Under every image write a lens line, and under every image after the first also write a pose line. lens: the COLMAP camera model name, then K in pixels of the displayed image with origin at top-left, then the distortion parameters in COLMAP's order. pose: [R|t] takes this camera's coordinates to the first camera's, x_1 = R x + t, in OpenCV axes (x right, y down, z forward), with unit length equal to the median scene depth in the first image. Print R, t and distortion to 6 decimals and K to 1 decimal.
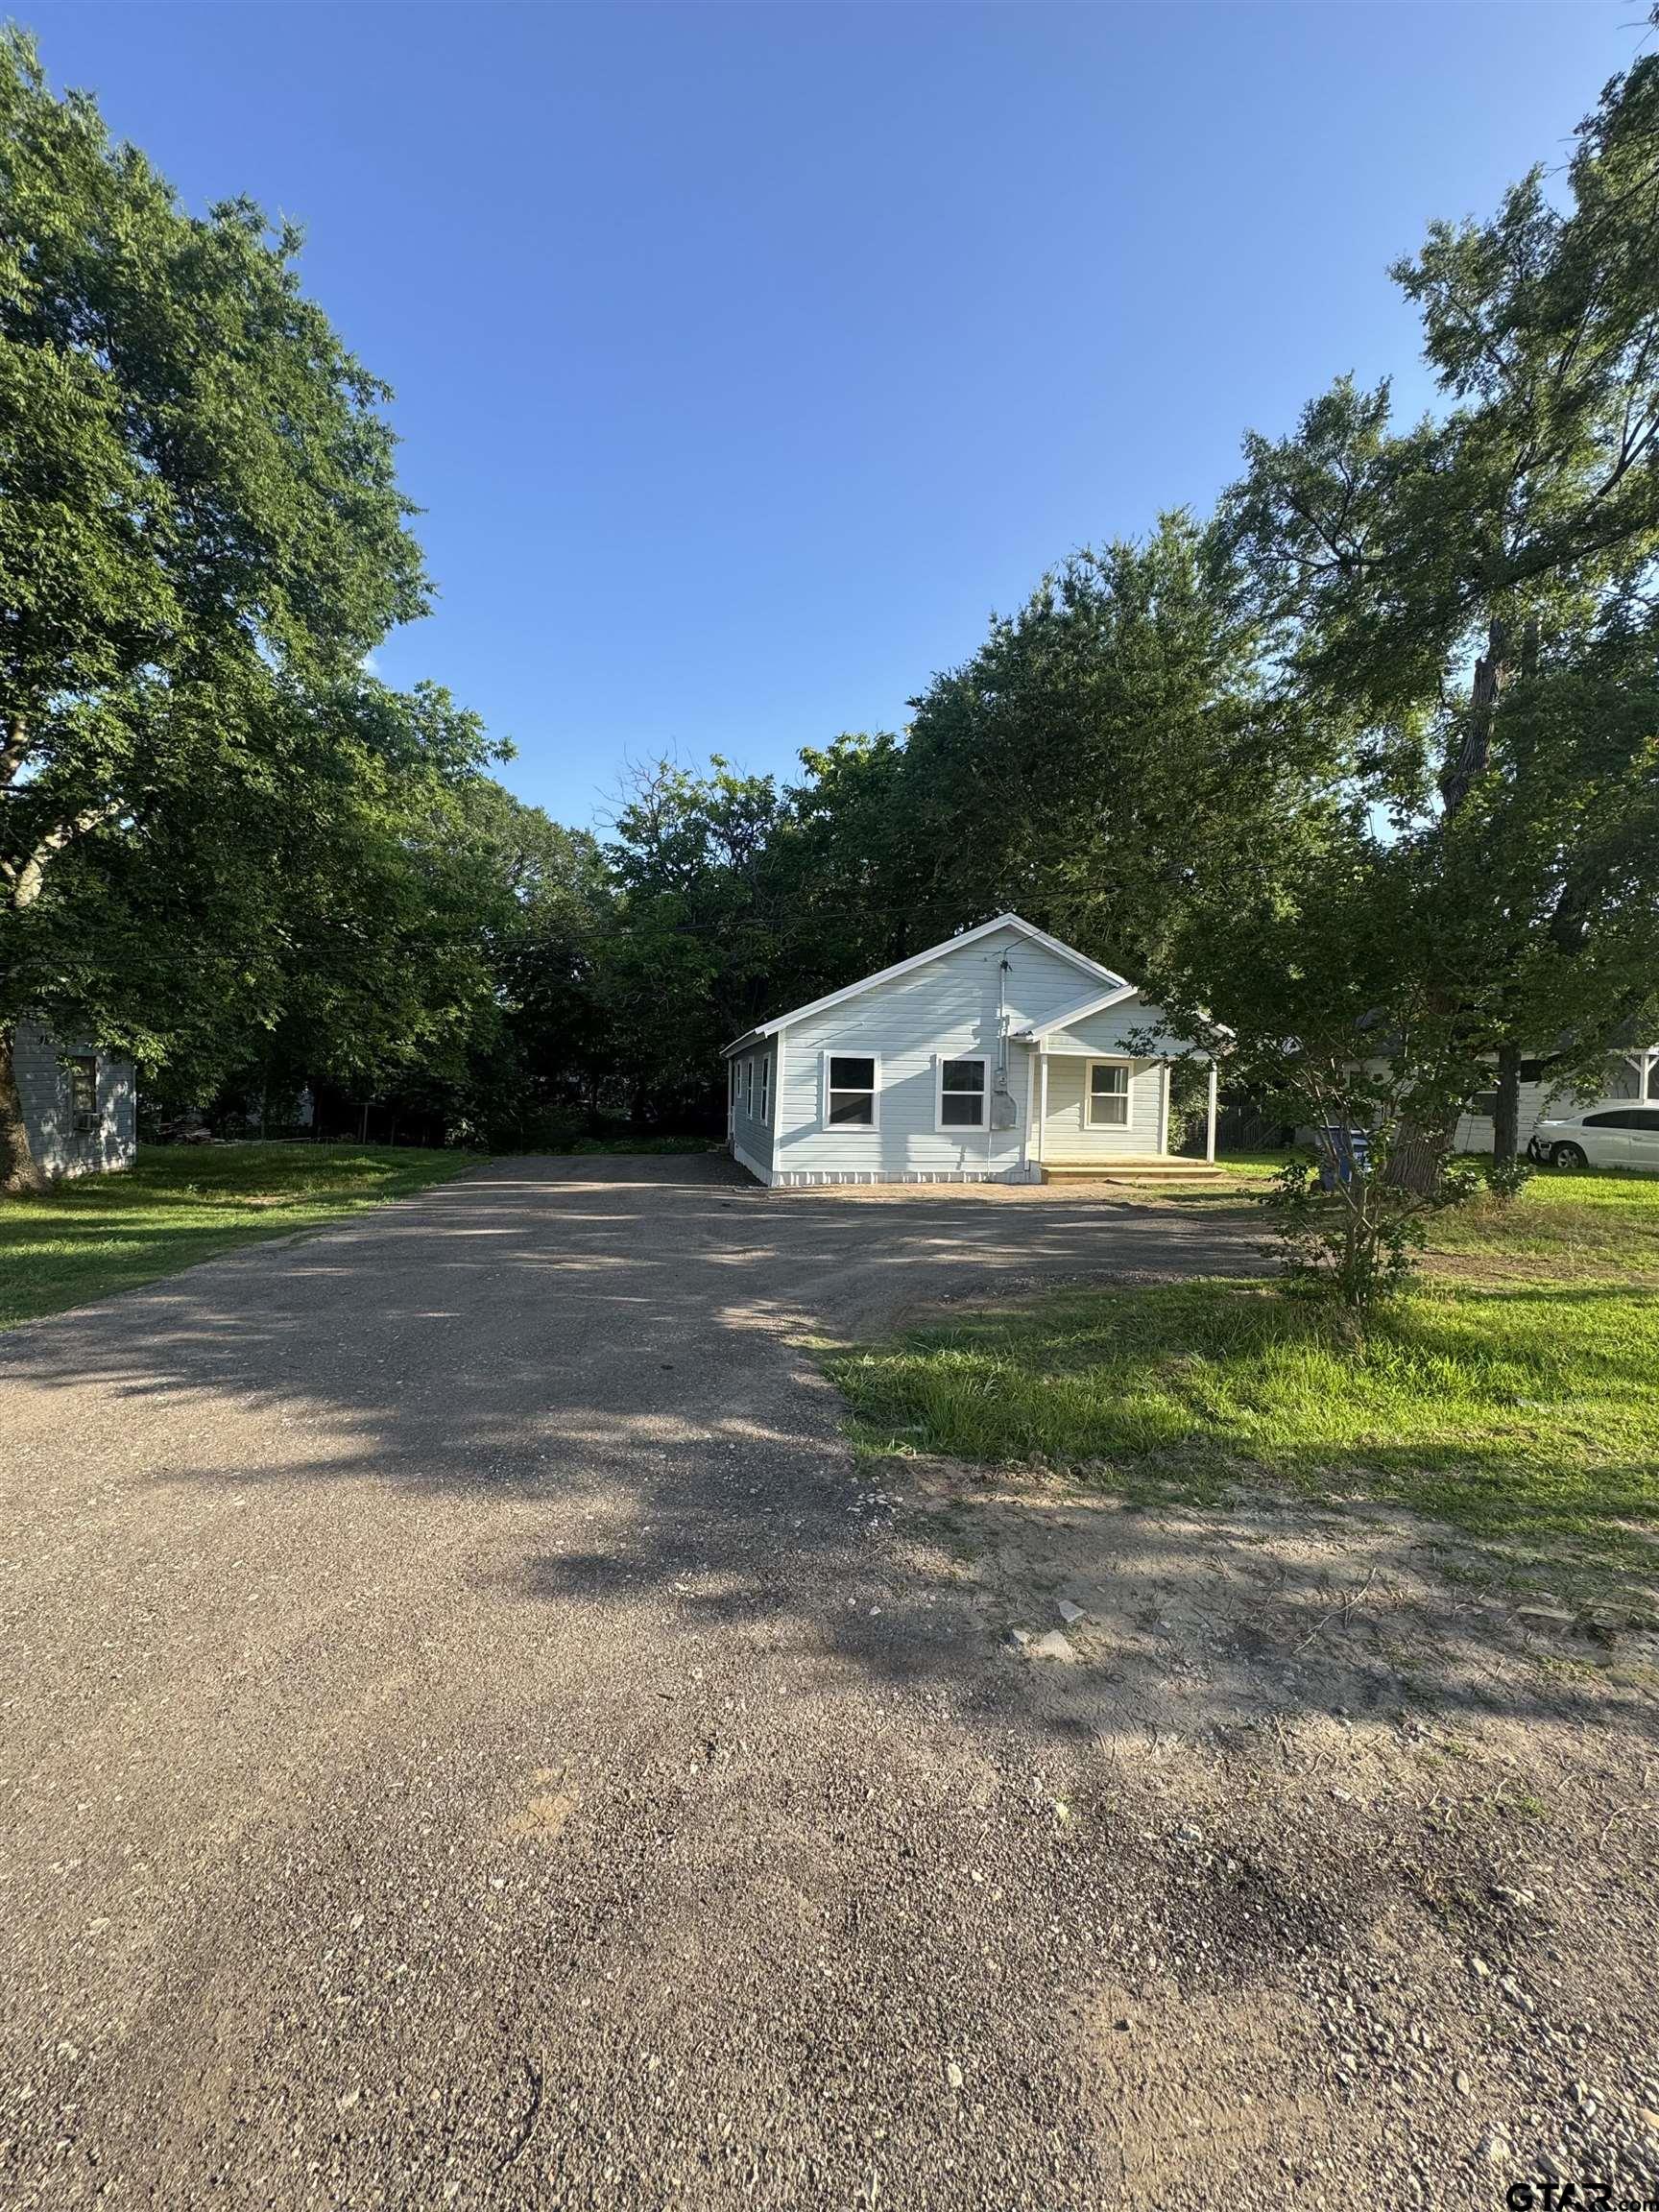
lens RADIAL K [[874.1, 0, 816.1], [0, 874.1, 1115.7], [0, 0, 1]] dist [-0.002304, 0.001032]
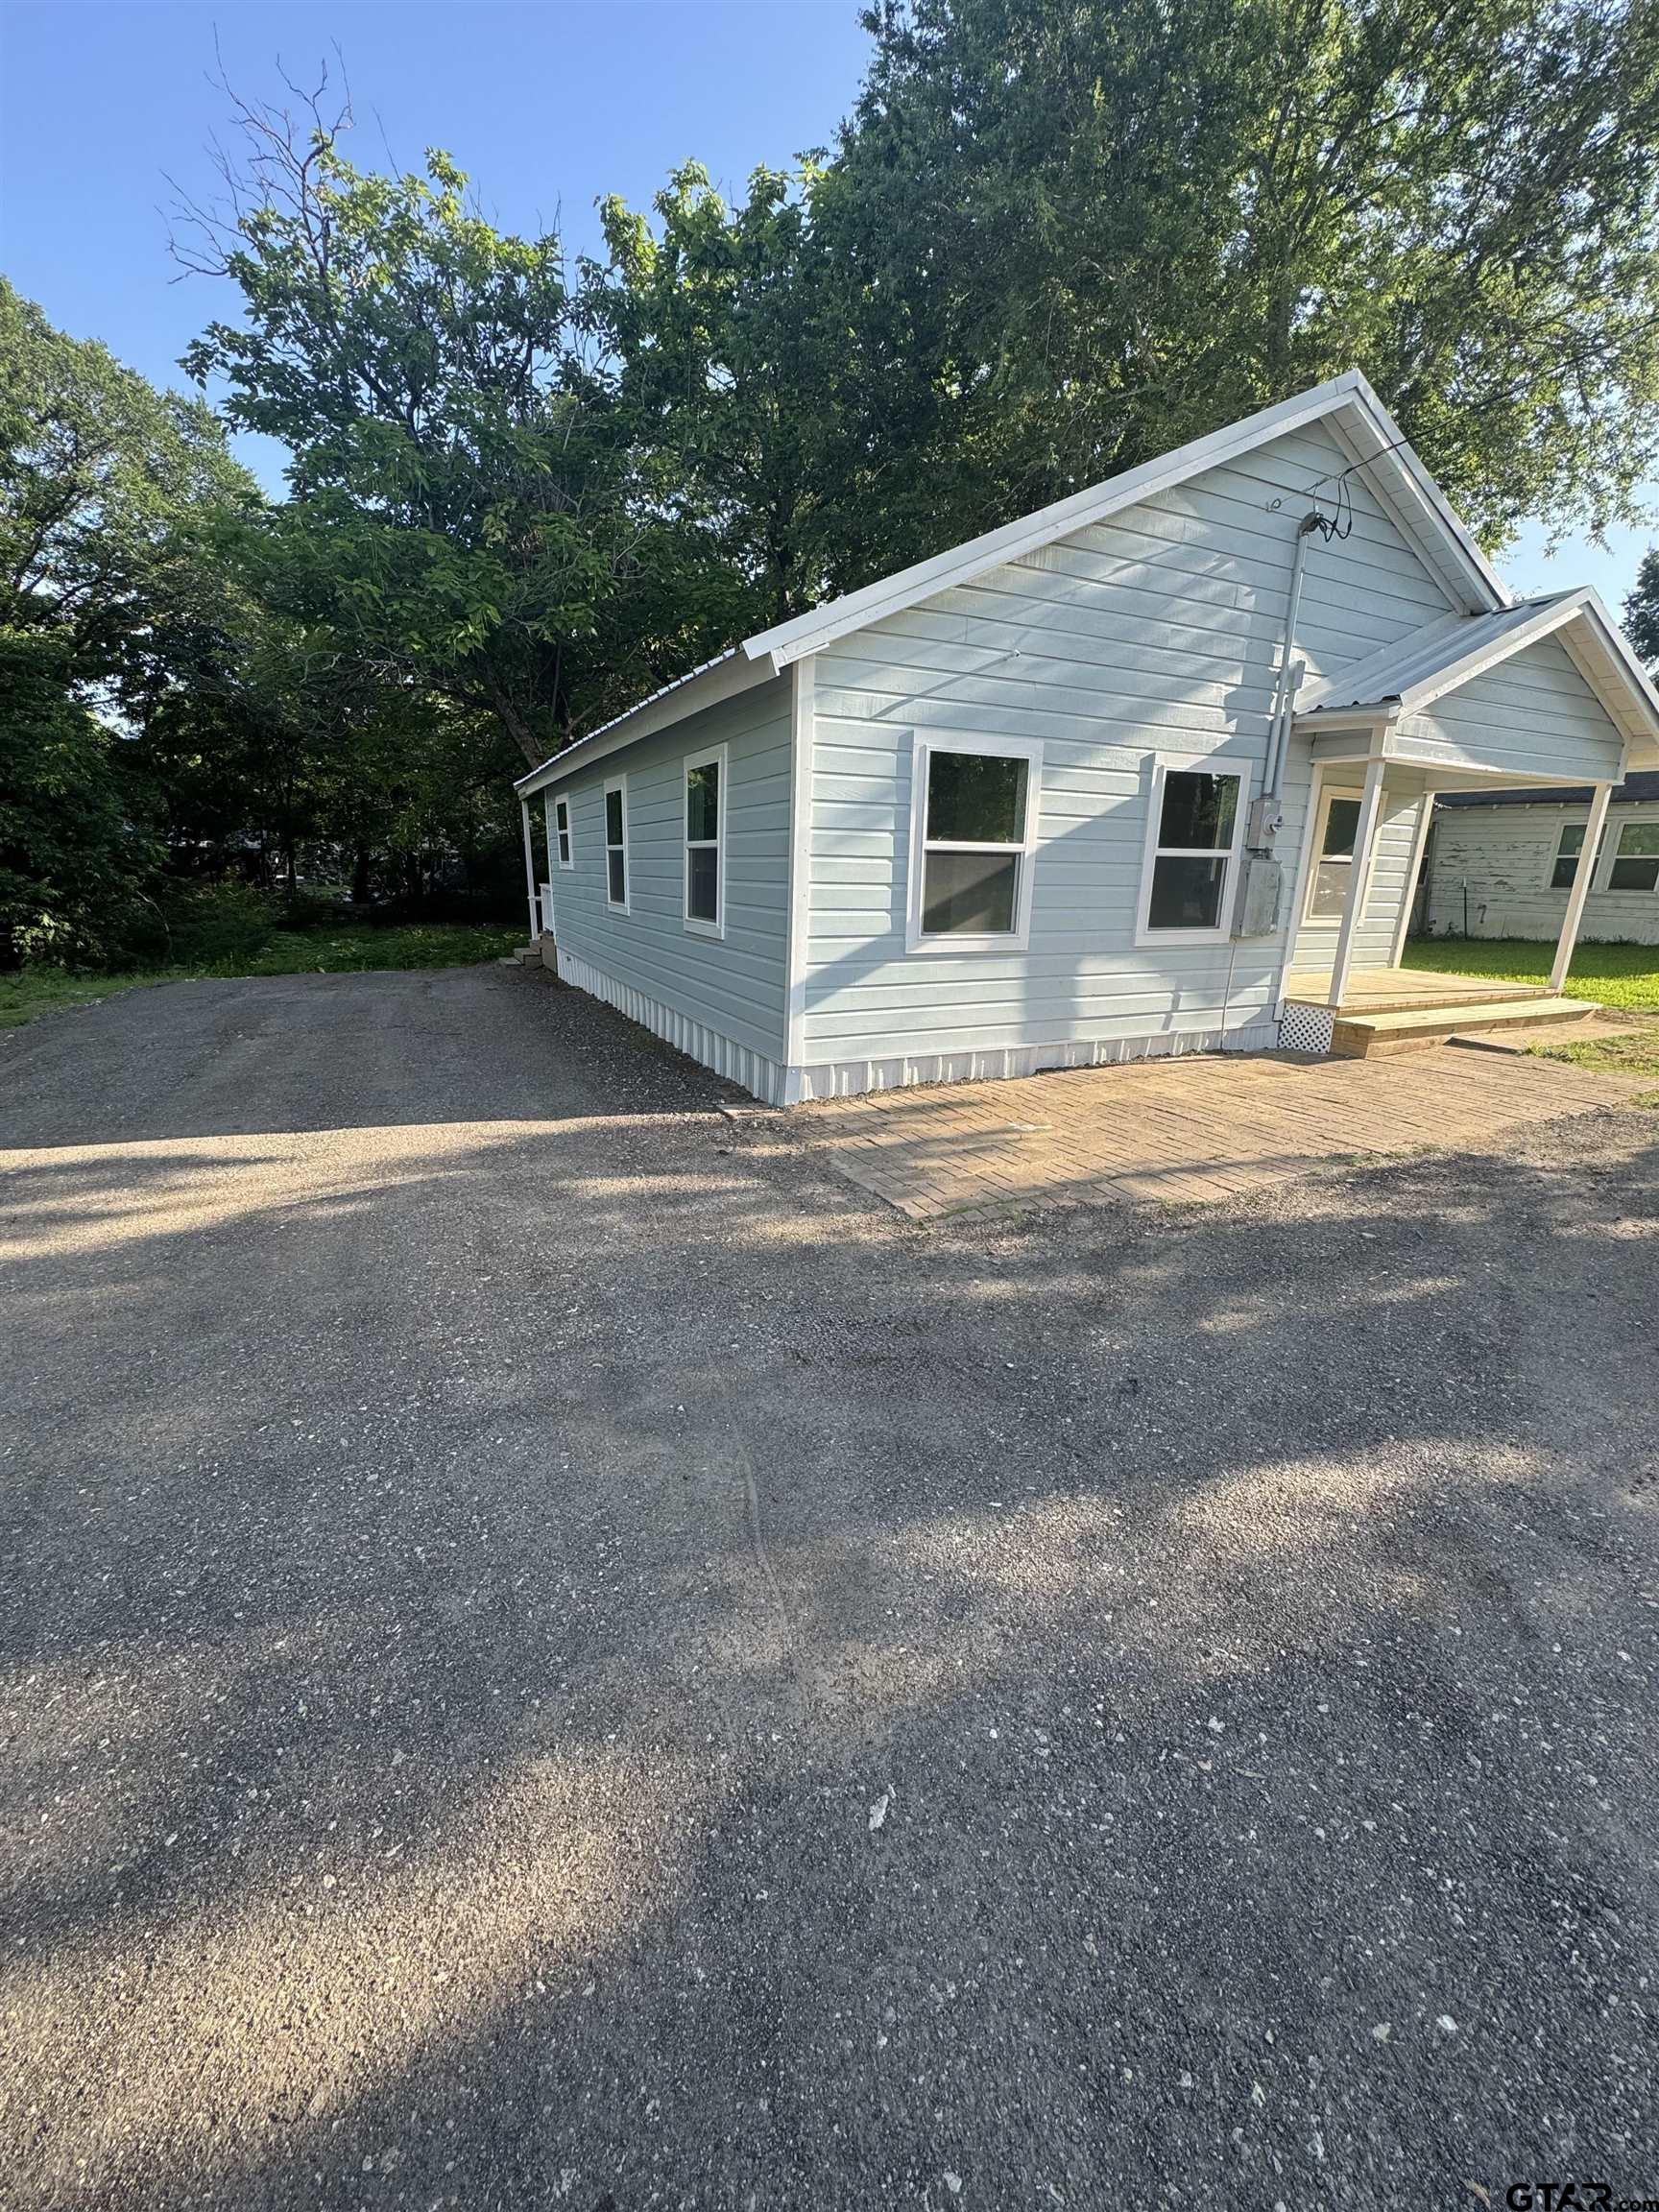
lens RADIAL K [[874.1, 0, 822.6], [0, 874.1, 1106.8], [0, 0, 1]] dist [-0.002304, 0.001032]
pose [[0.962314, -0.075881, 0.261140, -0.130555], [0.010495, 0.969929, 0.243163, -0.011425], [-0.271739, -0.231259, 0.934172, 0.620132]]
